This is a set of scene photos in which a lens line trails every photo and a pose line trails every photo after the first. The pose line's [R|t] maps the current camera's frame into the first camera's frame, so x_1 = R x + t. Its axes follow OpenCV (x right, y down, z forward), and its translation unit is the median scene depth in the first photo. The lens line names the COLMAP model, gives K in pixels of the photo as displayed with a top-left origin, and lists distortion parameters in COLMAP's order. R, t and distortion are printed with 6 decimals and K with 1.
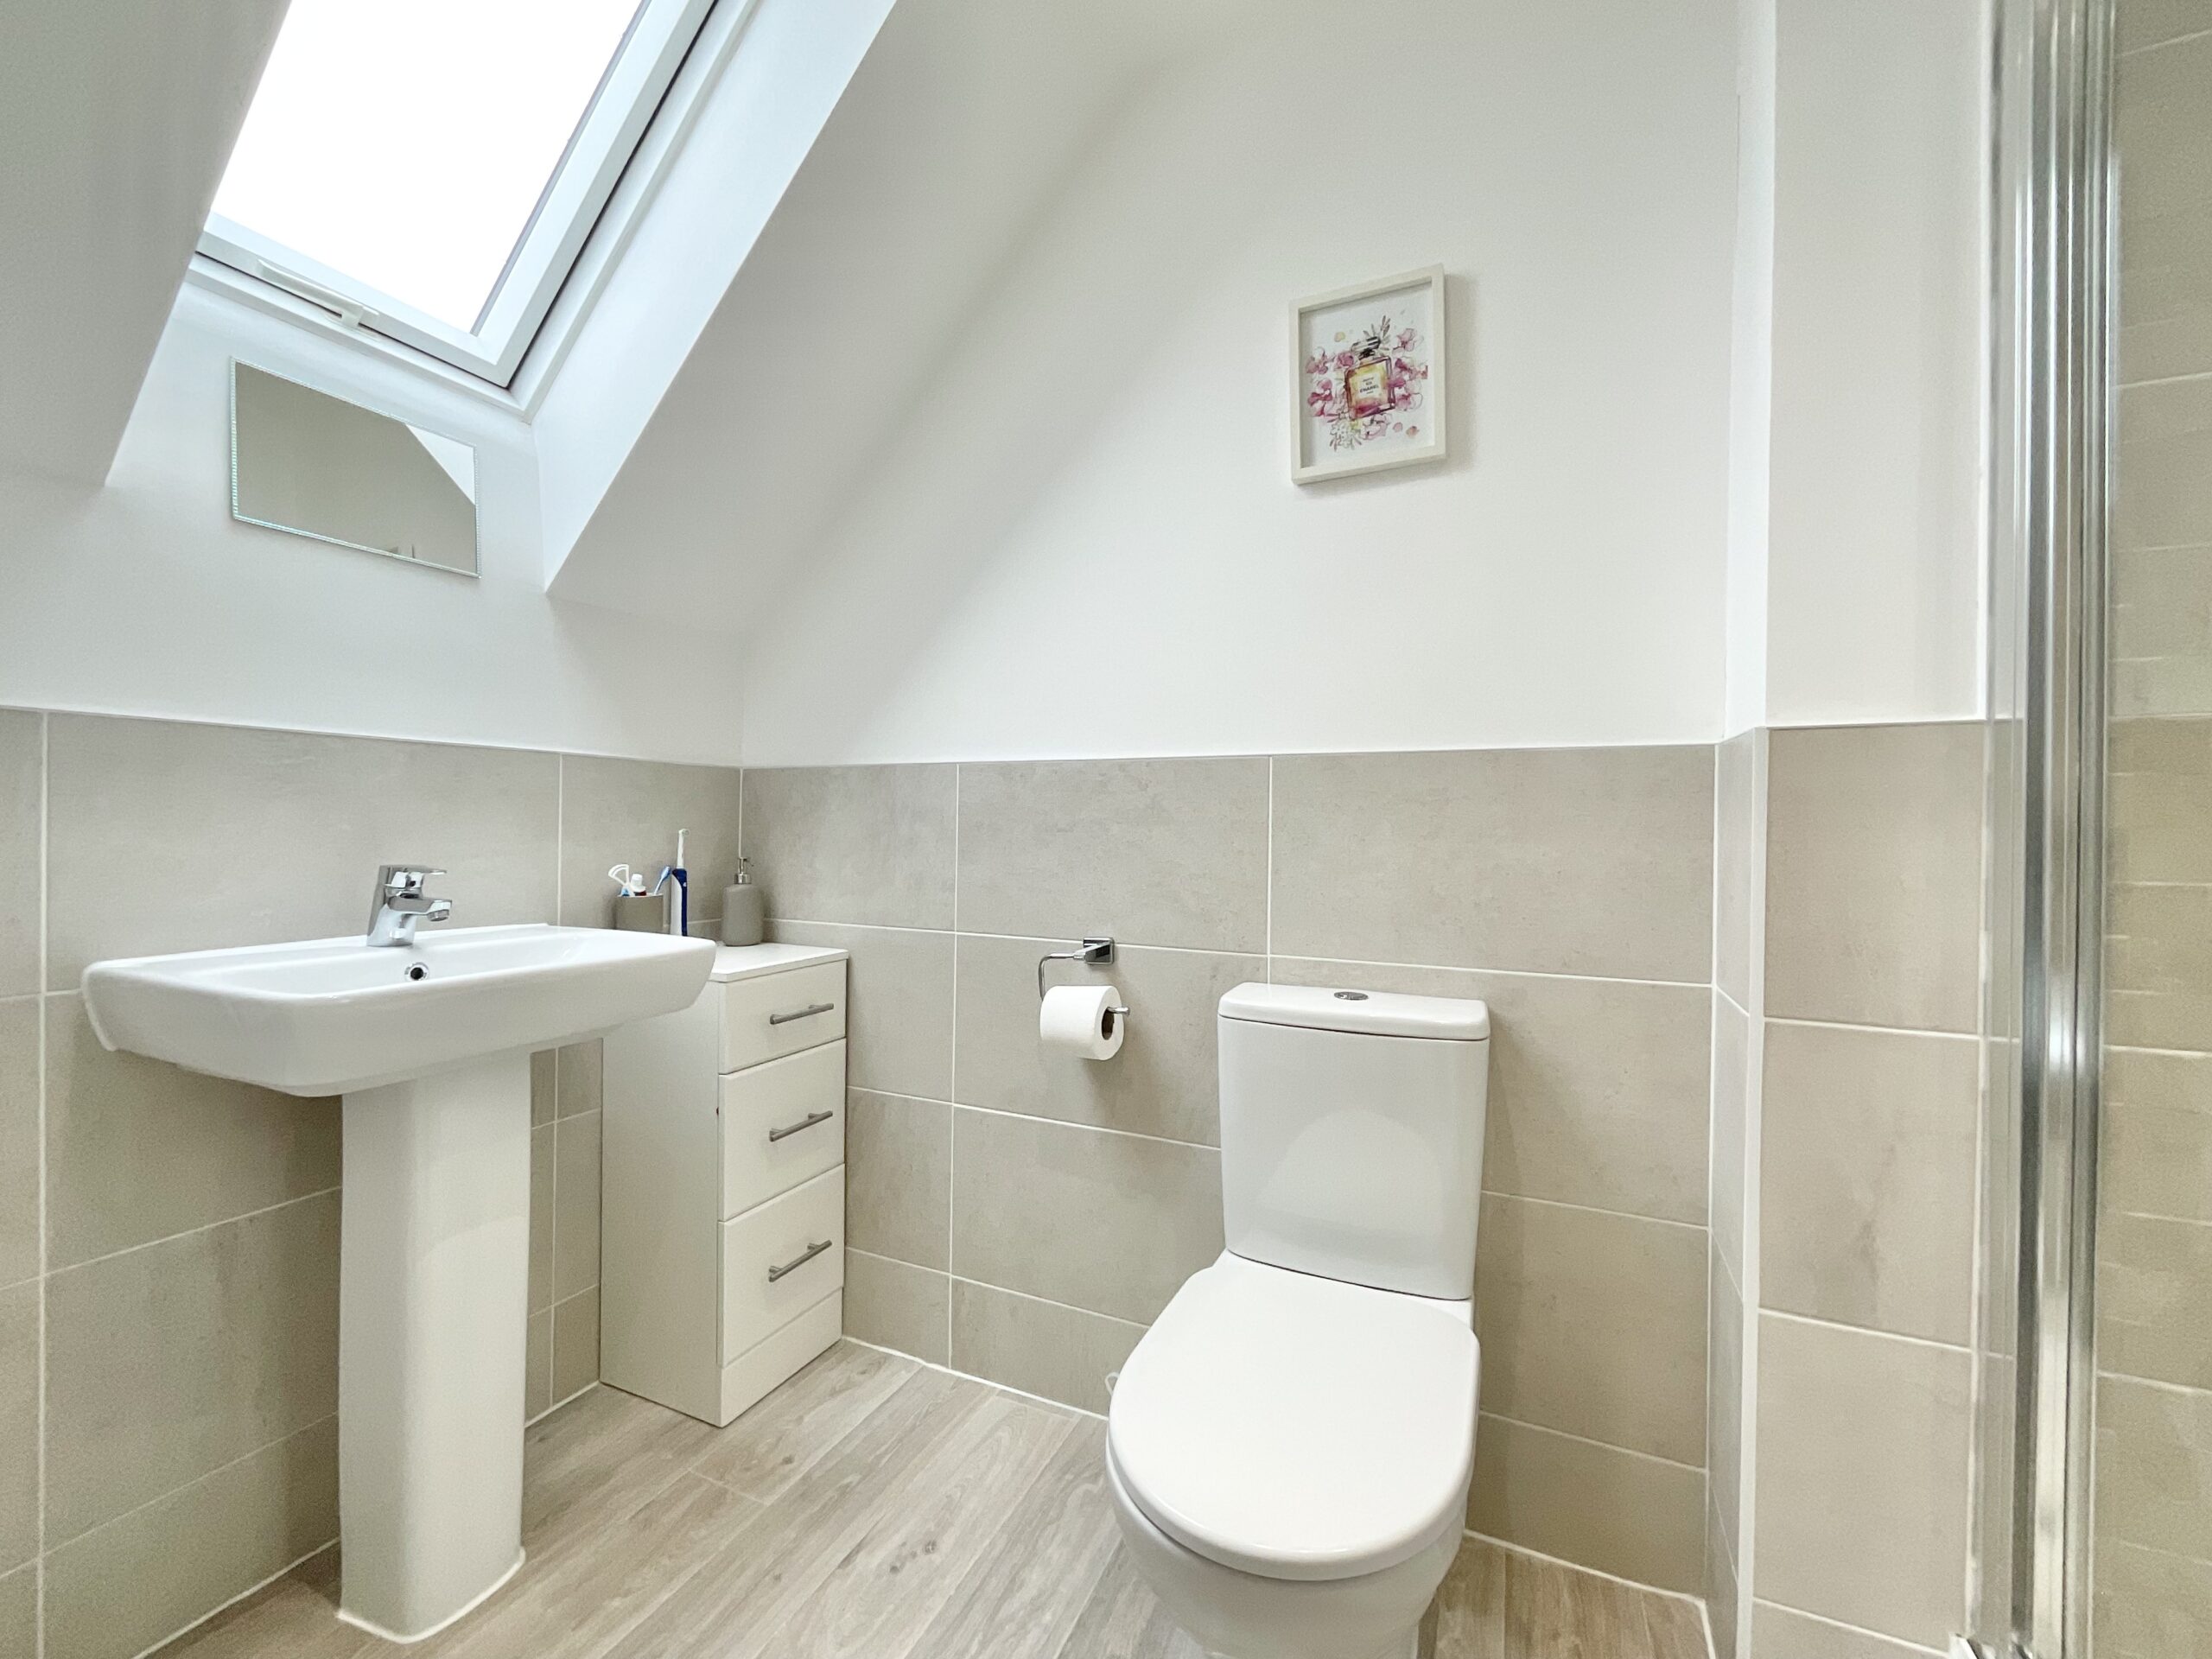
lens RADIAL K [[896.9, 0, 1103.3], [0, 896.9, 830.3], [0, 0, 1]] dist [0.004443, 0.000349]
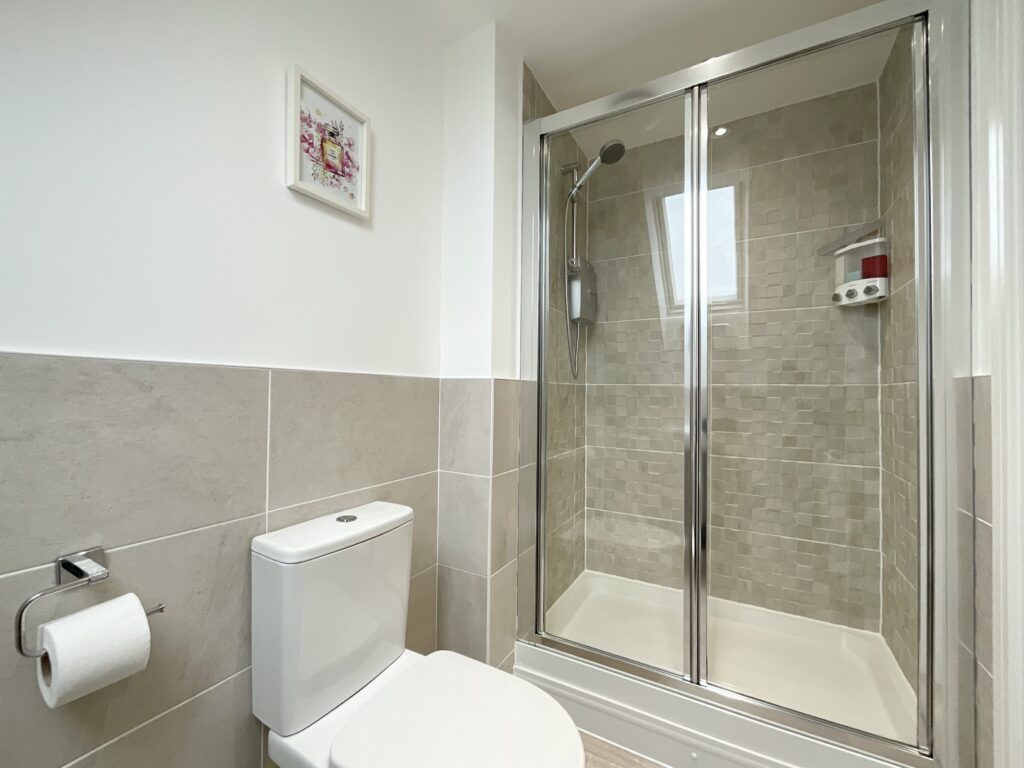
lens RADIAL K [[415.2, 0, 511.9], [0, 415.2, 387.7], [0, 0, 1]] dist [0.004443, 0.000349]
pose [[0.081535, 0.008284, 0.996636, -0.450979], [-0.003249, 0.999962, -0.008046, -0.052353], [-0.996665, -0.002582, 0.081559, 0.598677]]
